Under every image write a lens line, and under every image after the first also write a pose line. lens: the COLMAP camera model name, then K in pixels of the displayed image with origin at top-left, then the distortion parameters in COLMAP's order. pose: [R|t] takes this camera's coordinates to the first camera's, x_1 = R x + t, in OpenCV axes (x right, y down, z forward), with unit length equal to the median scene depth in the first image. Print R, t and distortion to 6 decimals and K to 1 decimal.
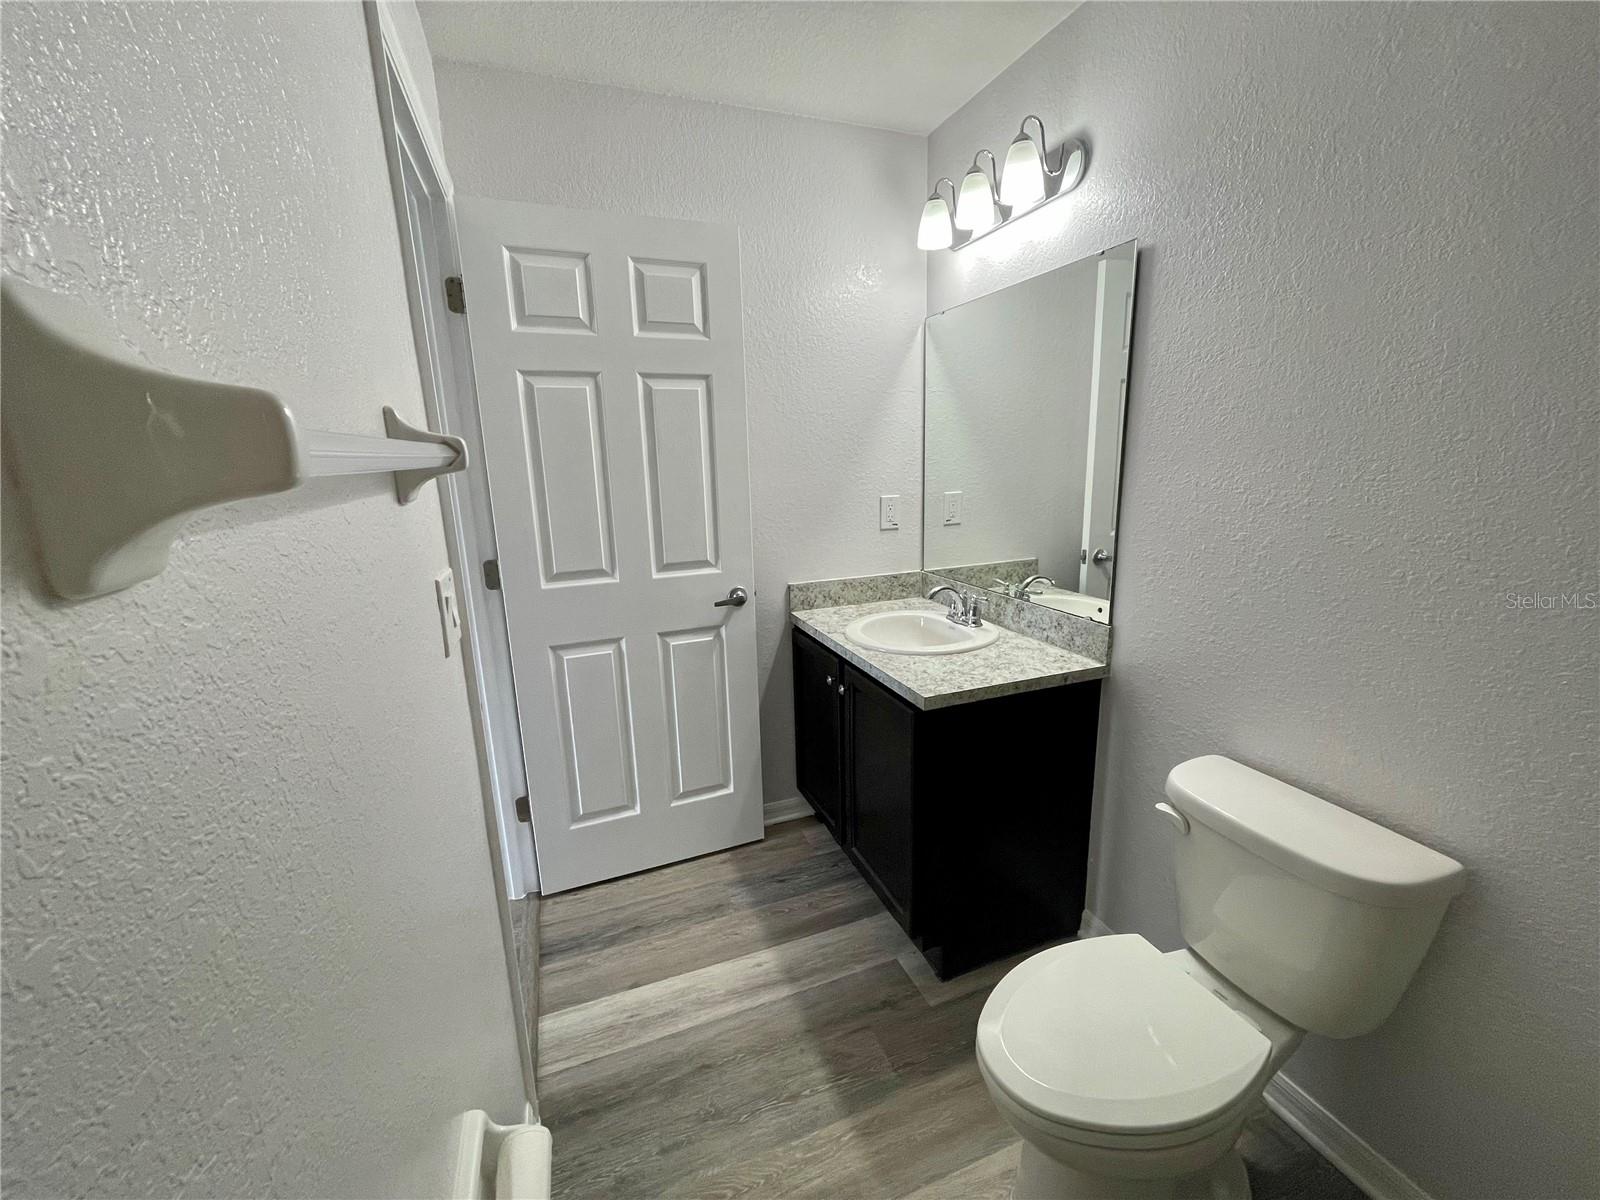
lens RADIAL K [[649.3, 0, 788.0], [0, 649.3, 598.2], [0, 0, 1]] dist [-0.002250, 0.000900]
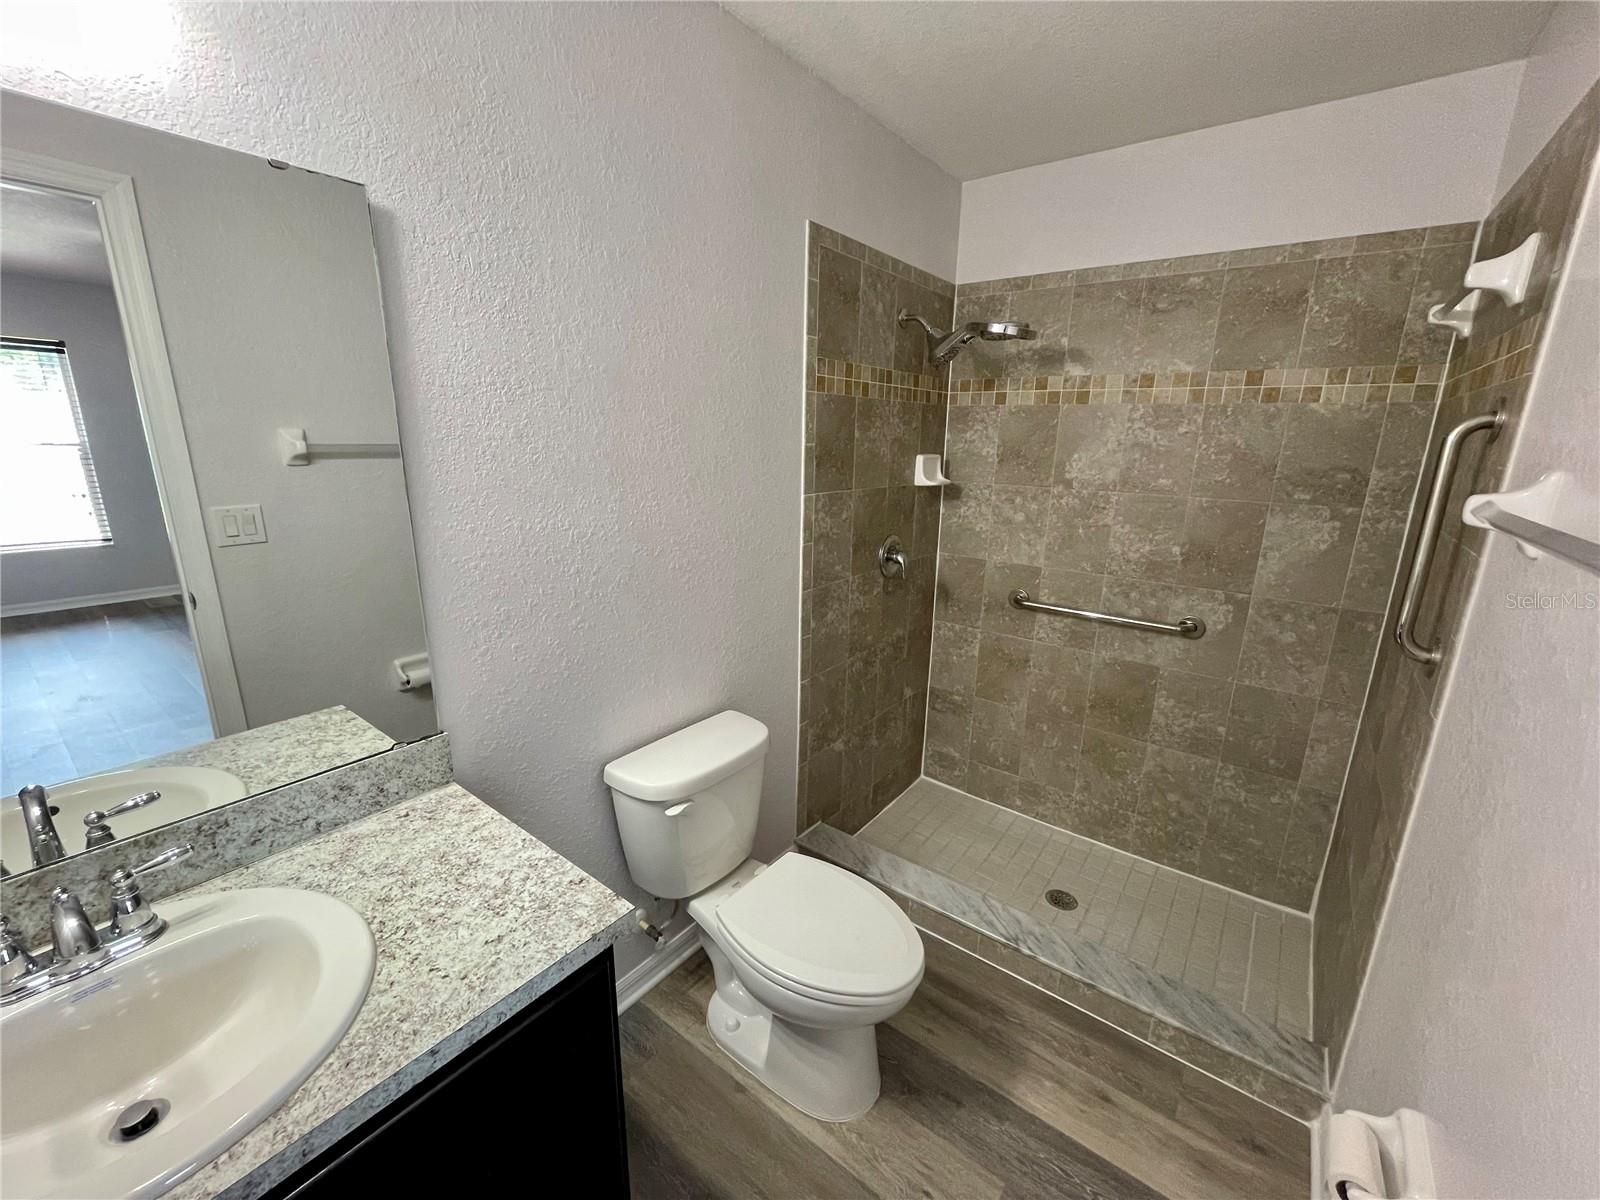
lens RADIAL K [[649.3, 0, 795.8], [0, 649.3, 600.4], [0, 0, 1]] dist [-0.002250, 0.000900]
pose [[-0.538556, -0.188435, 0.821249, -0.282425], [0.186759, 0.923733, 0.334422, -0.257484], [-0.821631, 0.333480, -0.462291, 0.932145]]
